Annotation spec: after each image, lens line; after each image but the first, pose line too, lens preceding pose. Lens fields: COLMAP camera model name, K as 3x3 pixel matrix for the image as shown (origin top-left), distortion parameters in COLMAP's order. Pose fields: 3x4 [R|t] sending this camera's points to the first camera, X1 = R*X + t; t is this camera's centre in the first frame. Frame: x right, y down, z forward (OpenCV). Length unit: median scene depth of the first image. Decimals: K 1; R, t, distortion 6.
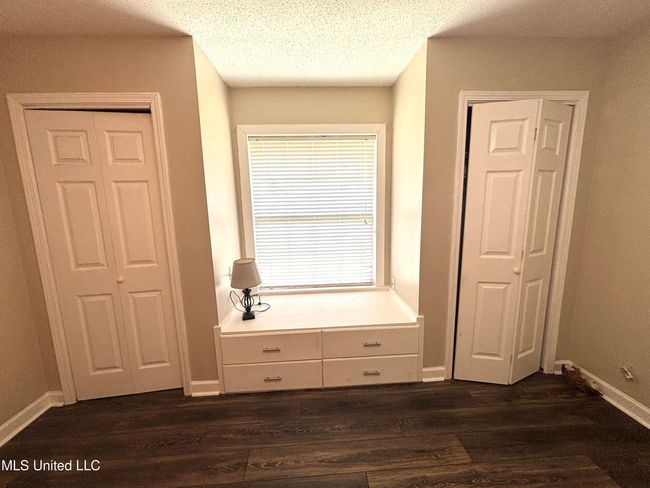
lens RADIAL K [[261.4, 0, 322.1], [0, 261.4, 241.3], [0, 0, 1]] dist [0.003261, -0.000207]
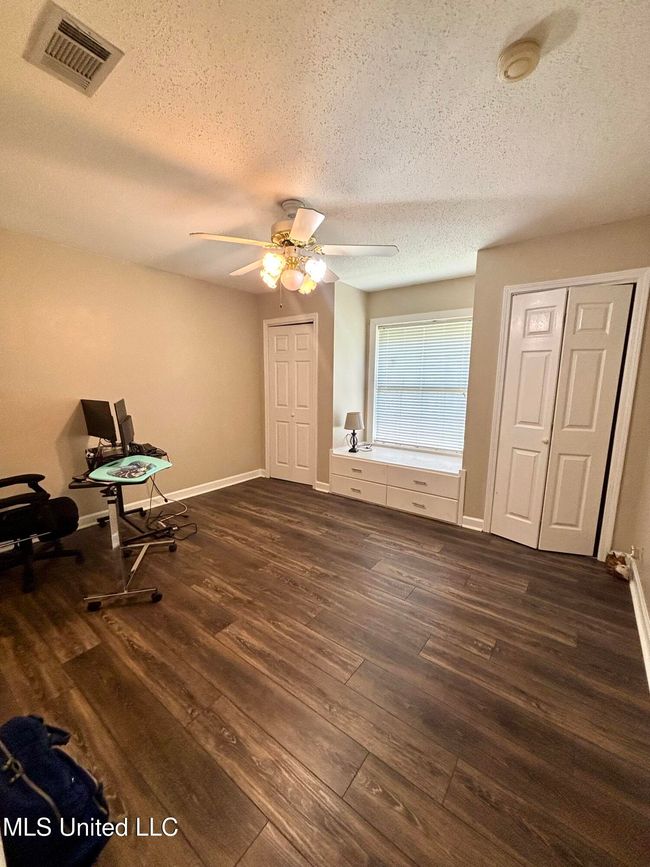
lens RADIAL K [[348.7, 0, 327.6], [0, 348.7, 434.7], [0, 0, 1]] dist [0.003261, -0.000207]
pose [[0.765964, 0.132329, -0.629117, 0.928518], [-0.125552, 0.990534, 0.055488, 0.114730], [0.630505, 0.036485, 0.775327, -0.699072]]
